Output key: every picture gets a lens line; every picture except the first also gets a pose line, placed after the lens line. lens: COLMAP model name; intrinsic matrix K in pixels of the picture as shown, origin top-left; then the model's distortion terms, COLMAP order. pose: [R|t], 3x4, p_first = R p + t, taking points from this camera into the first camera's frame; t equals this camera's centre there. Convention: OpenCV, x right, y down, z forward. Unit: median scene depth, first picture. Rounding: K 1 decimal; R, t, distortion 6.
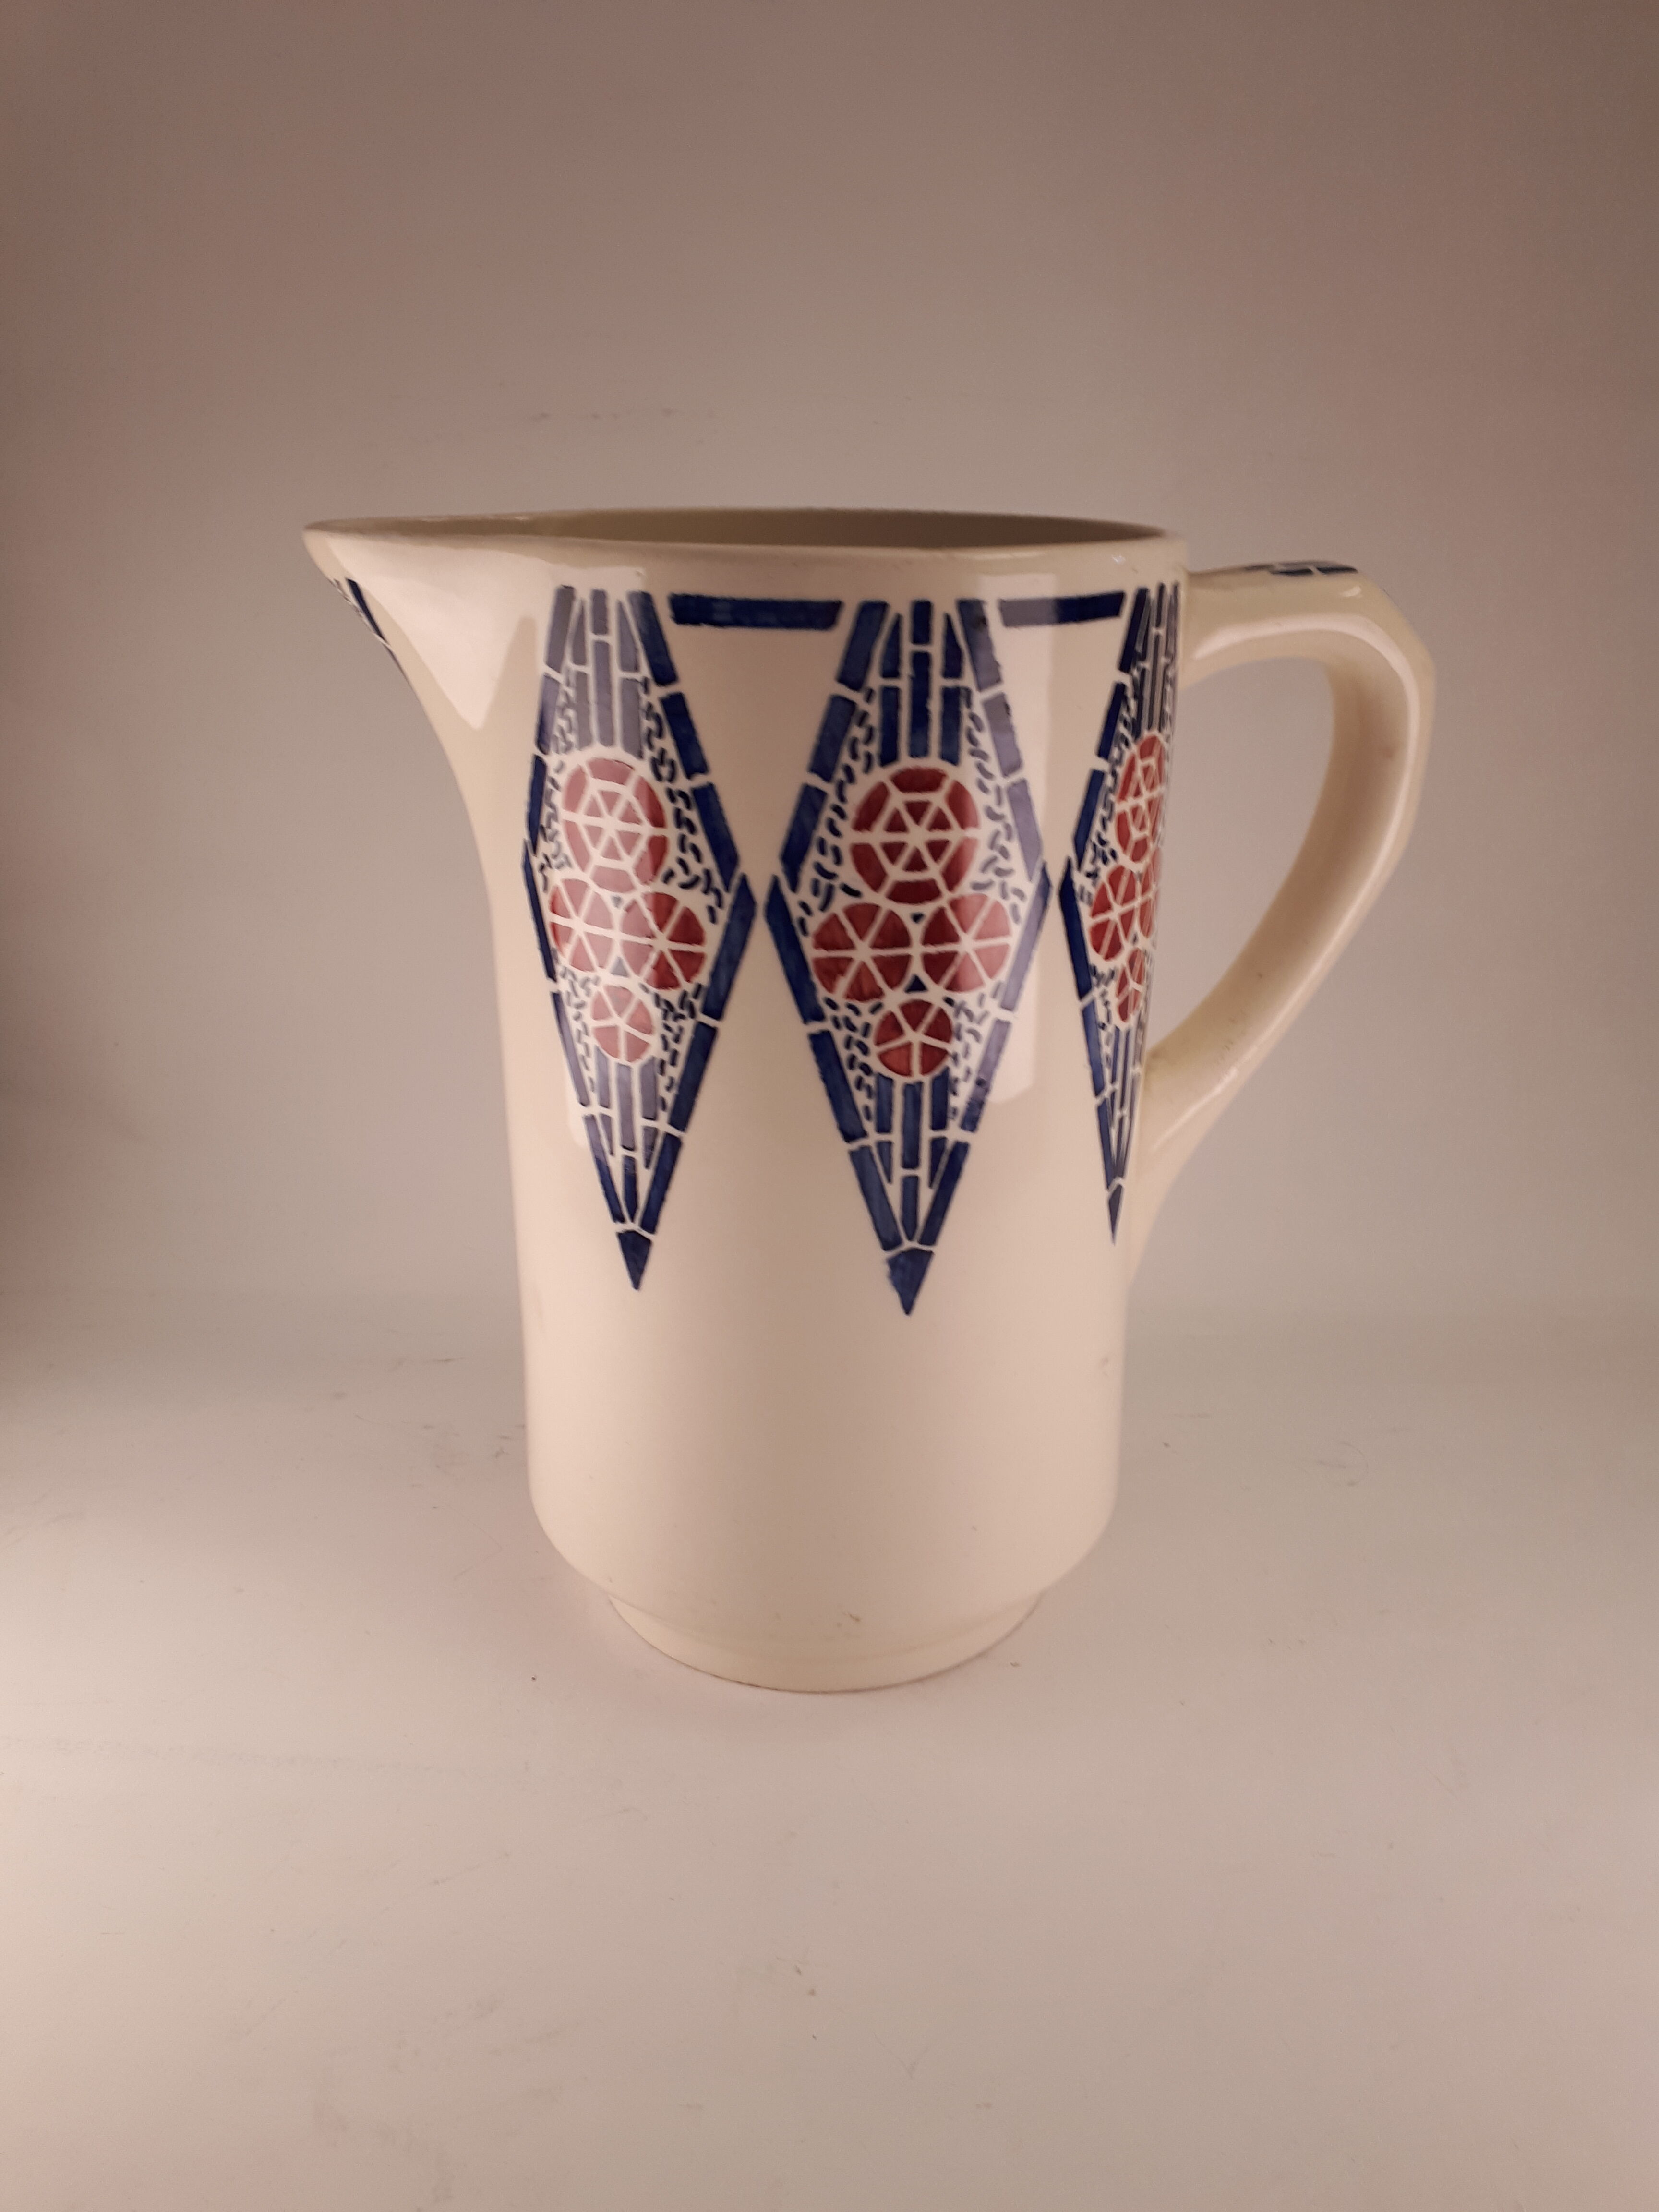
lens RADIAL K [[1766.1, 0, 829.5], [0, 1766.1, 1106.0], [0, 0, 1]] dist [0.272524, -0.611764]
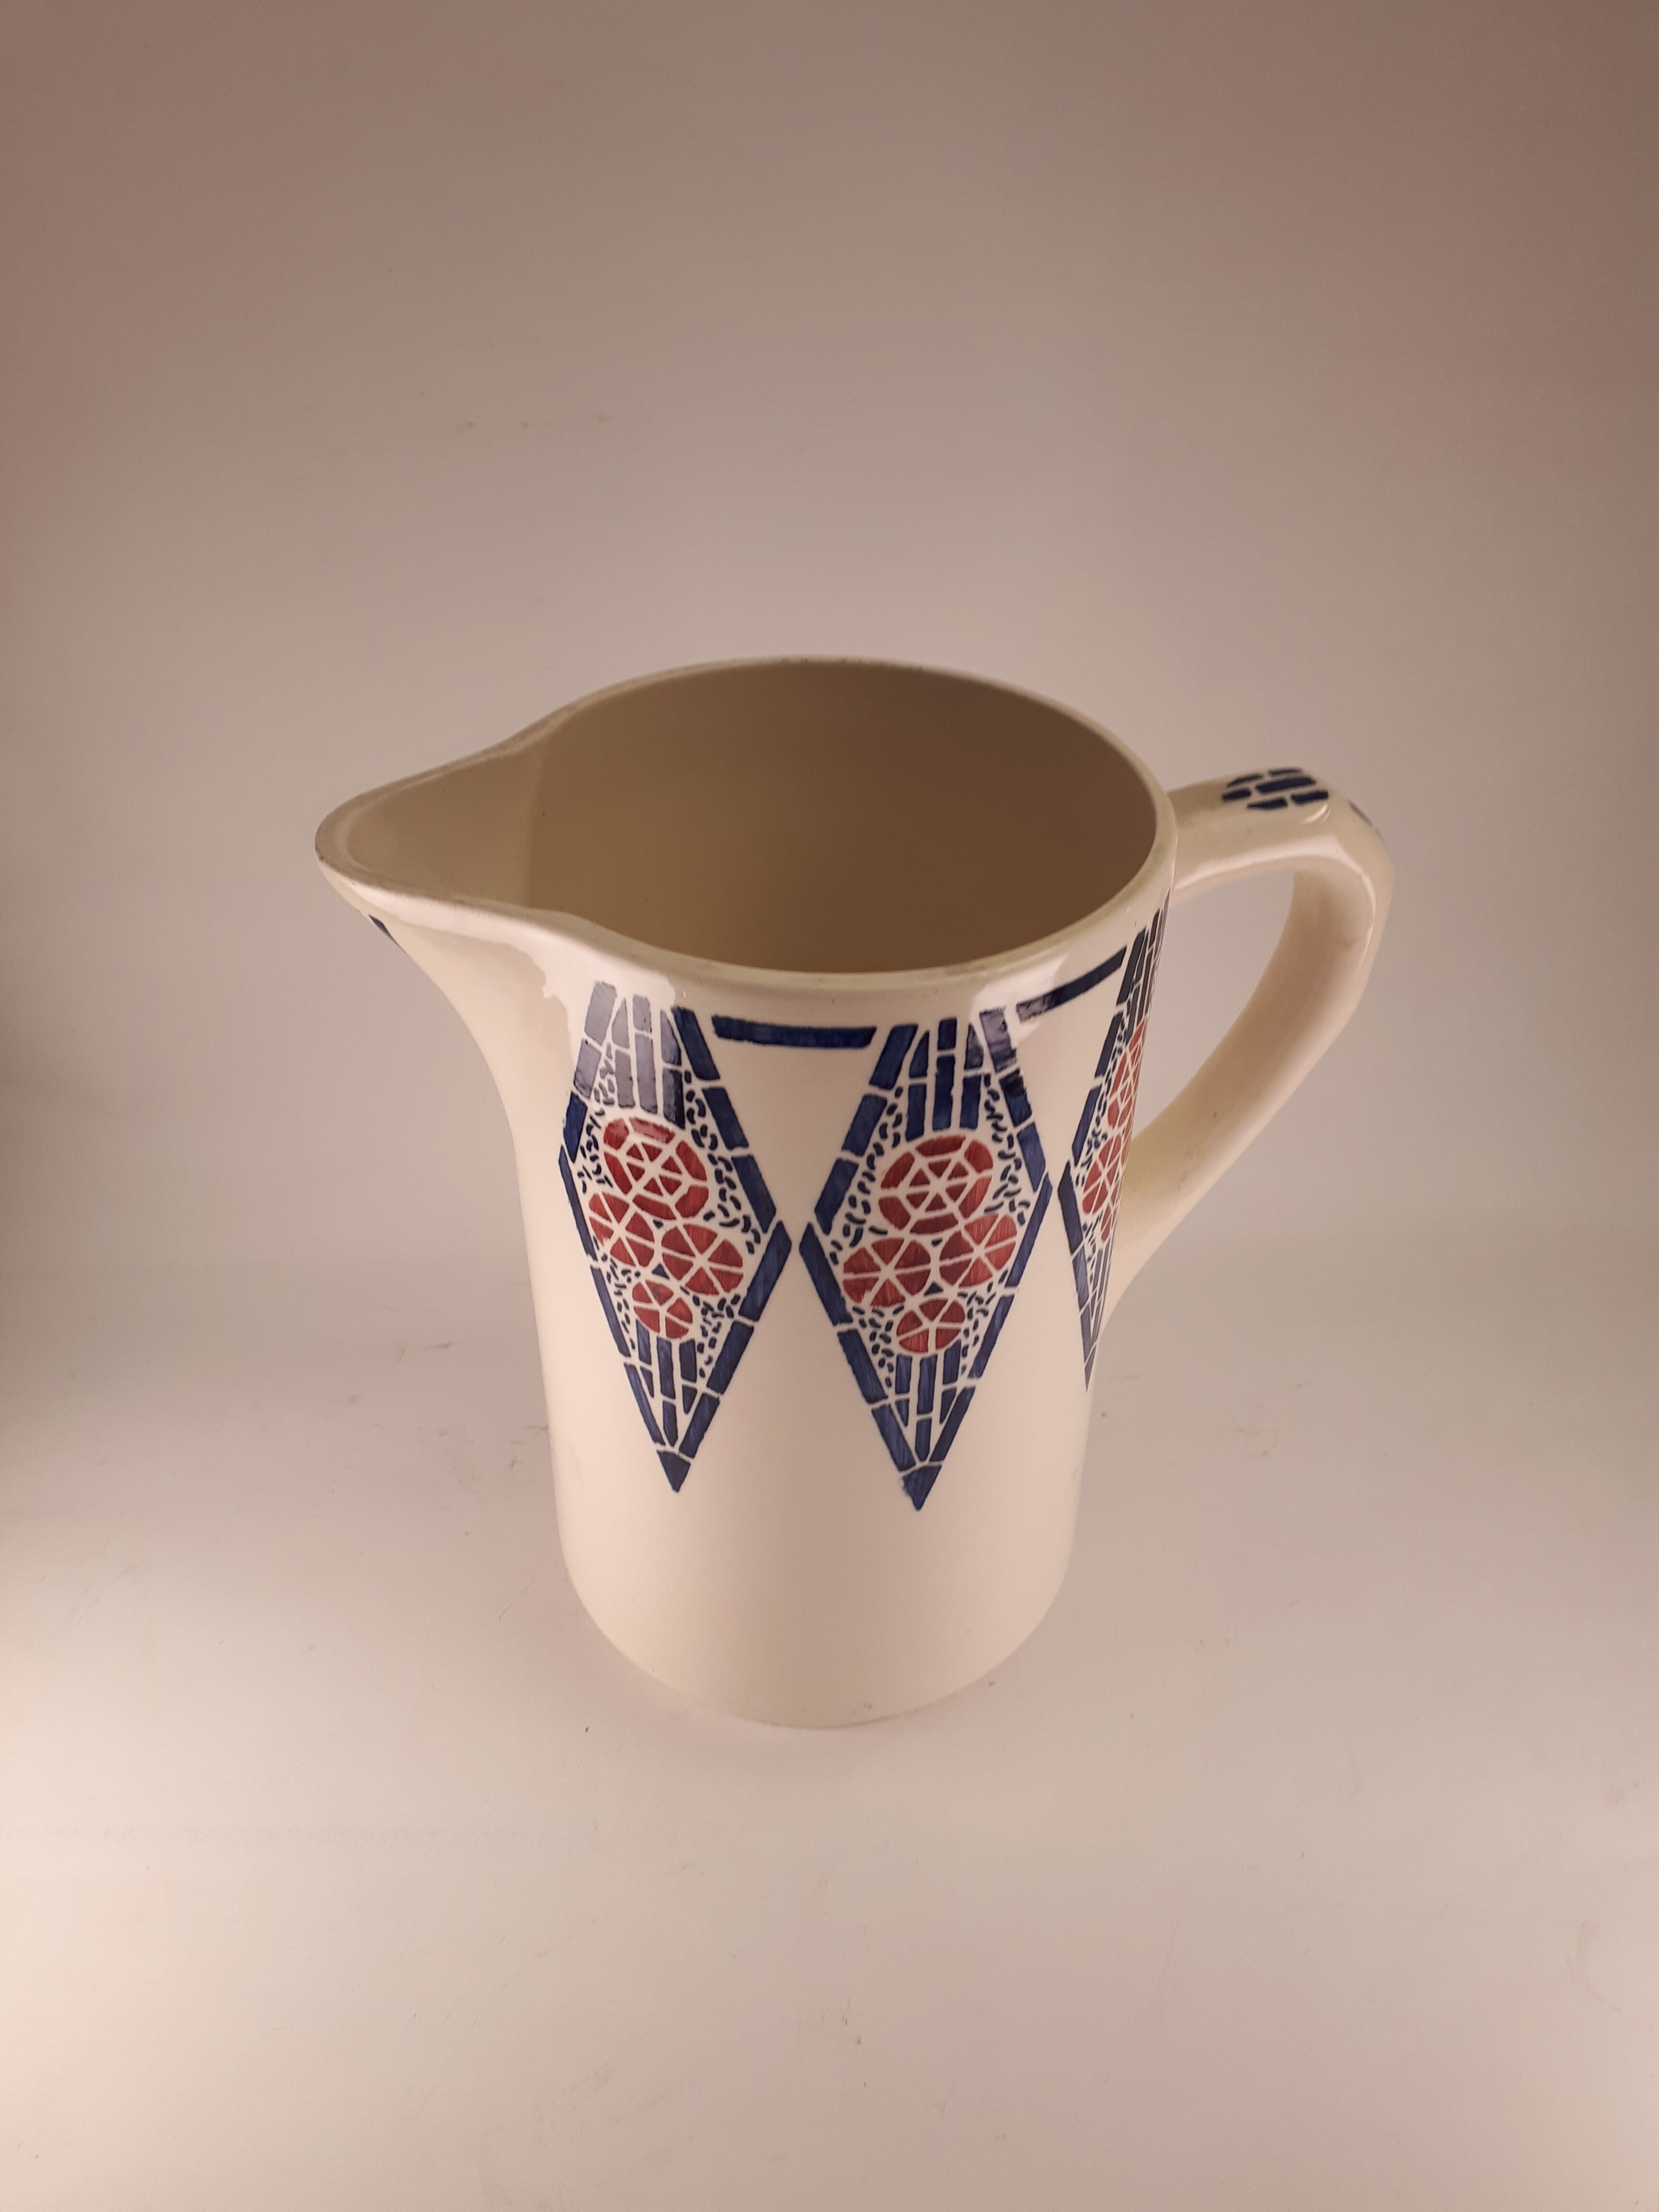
lens RADIAL K [[1766.1, 0, 829.5], [0, 1766.1, 1106.0], [0, 0, 1]] dist [0.272524, -0.611764]
pose [[0.996149, -0.044810, 0.075365, -0.095655], [0.021209, 0.957163, 0.288770, -0.505369], [-0.085077, -0.286060, 0.954427, -0.021563]]
